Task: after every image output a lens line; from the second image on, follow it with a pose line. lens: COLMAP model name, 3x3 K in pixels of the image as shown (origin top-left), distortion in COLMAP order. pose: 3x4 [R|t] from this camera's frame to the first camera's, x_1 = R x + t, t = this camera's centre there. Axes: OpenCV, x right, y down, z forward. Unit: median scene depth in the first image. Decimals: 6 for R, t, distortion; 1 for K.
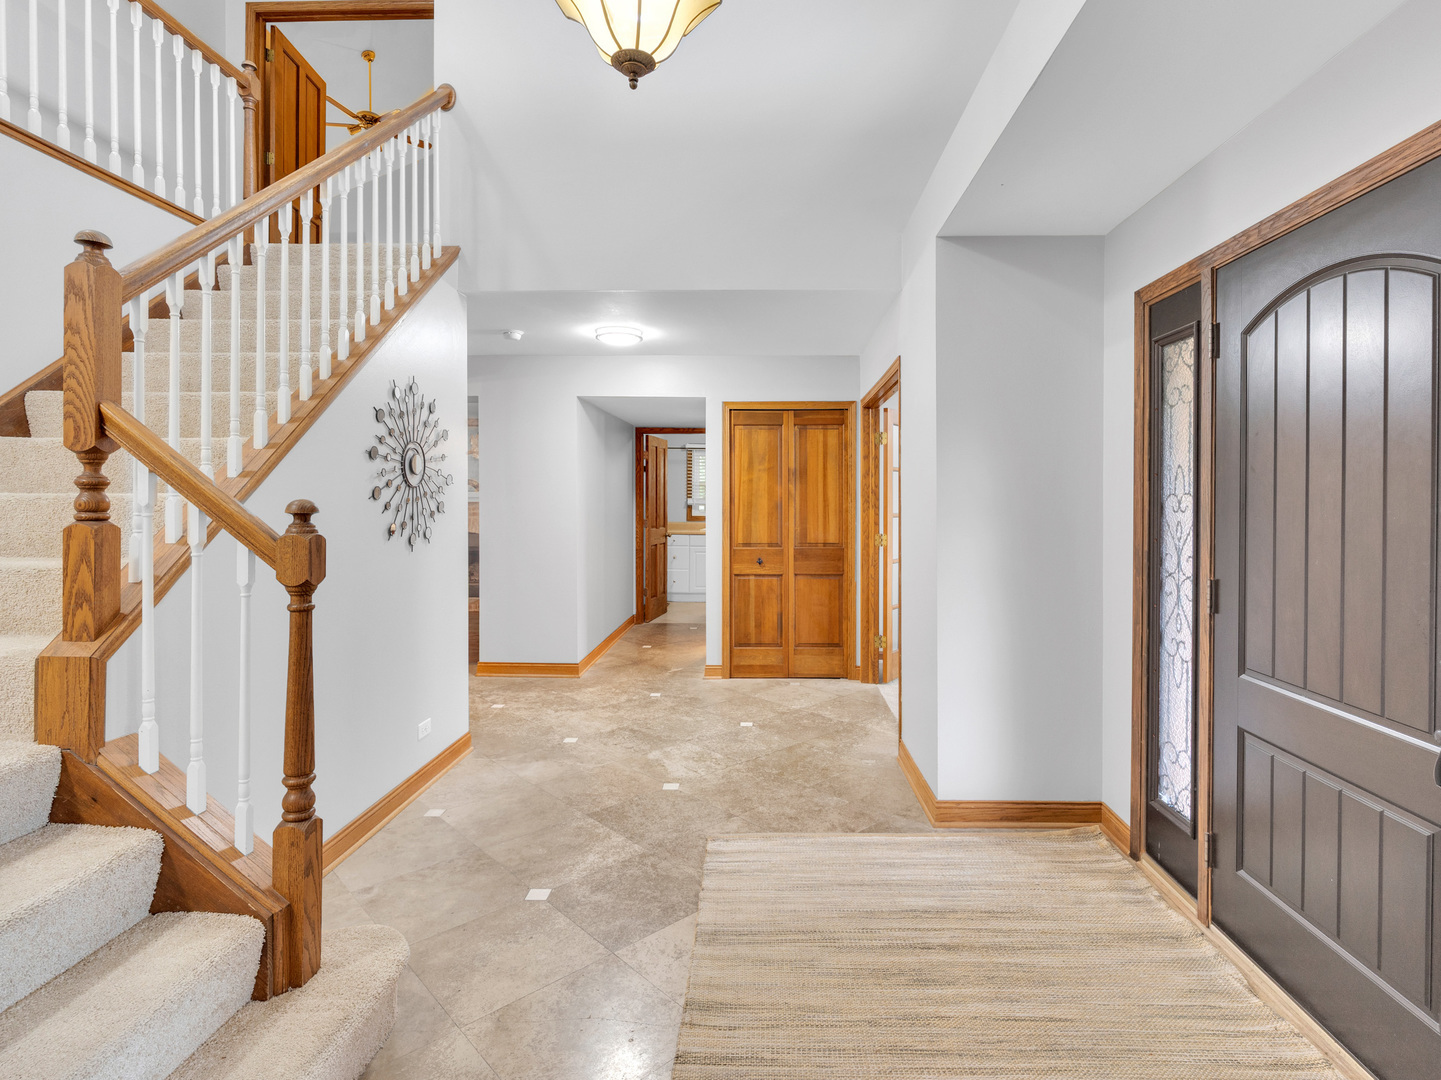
lens RADIAL K [[718.5, 0, 755.1], [0, 718.5, 498.1], [0, 0, 1]] dist [-0.008304, -0.000337]
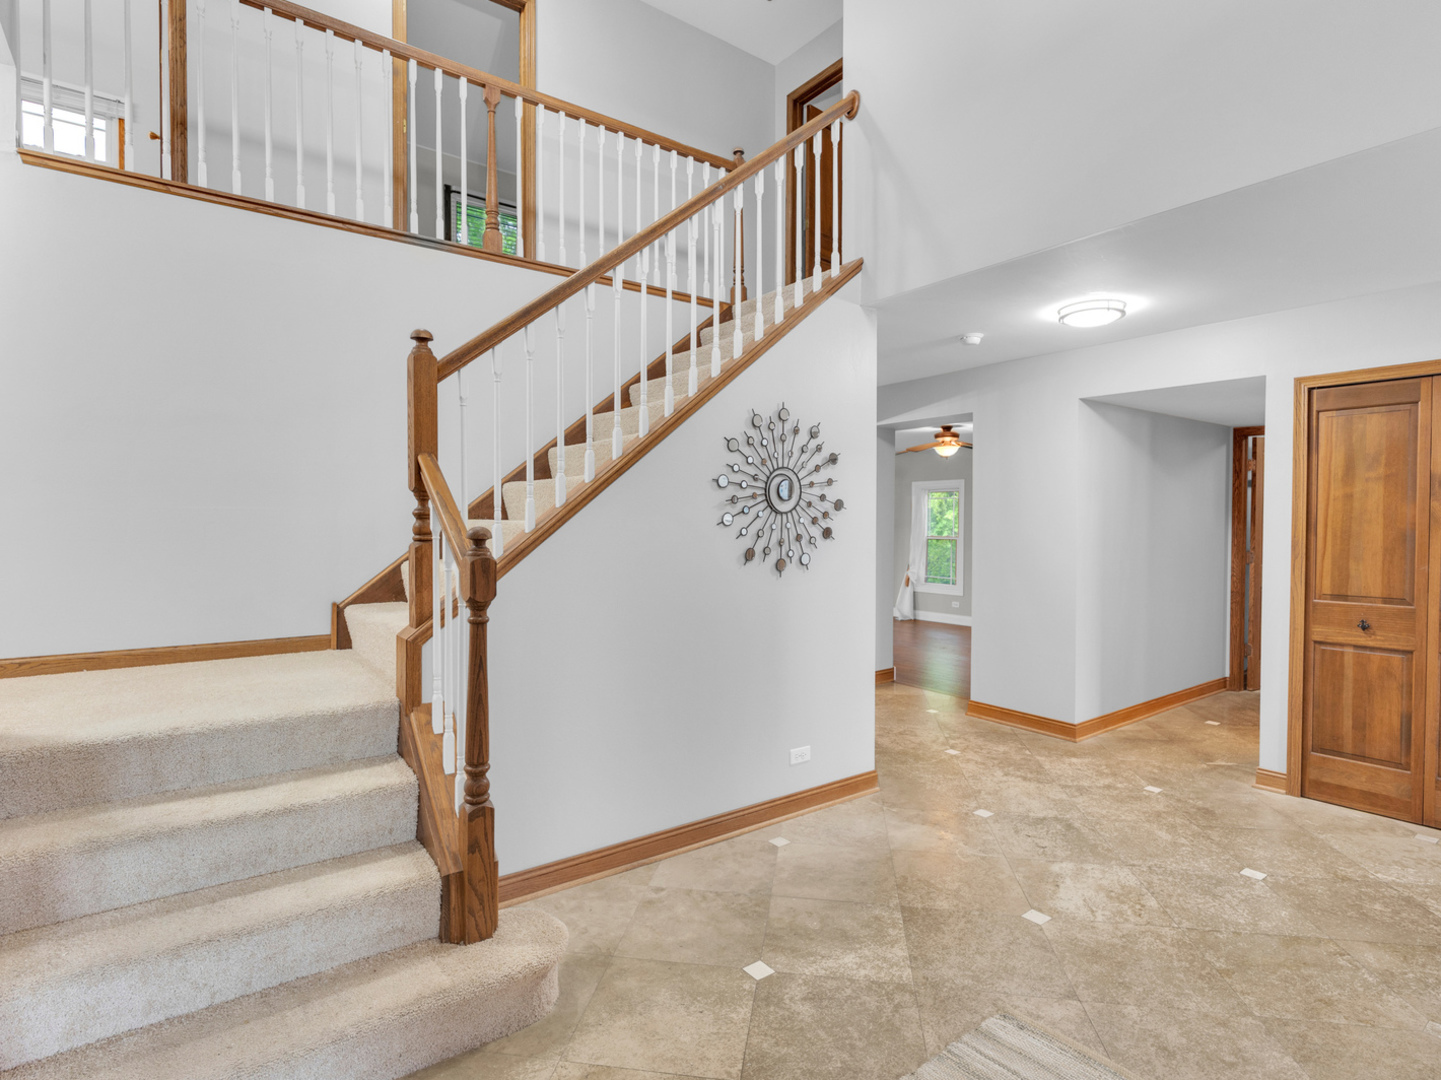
lens RADIAL K [[728.4, 0, 720.7], [0, 728.4, 535.3], [0, 0, 1]] dist [-0.005531, -0.000051]
pose [[0.619191, 0.014309, -0.785110, 0.248376], [0.000008, 0.999834, 0.018229, -0.002638], [0.785240, -0.011293, 0.619088, 0.274486]]
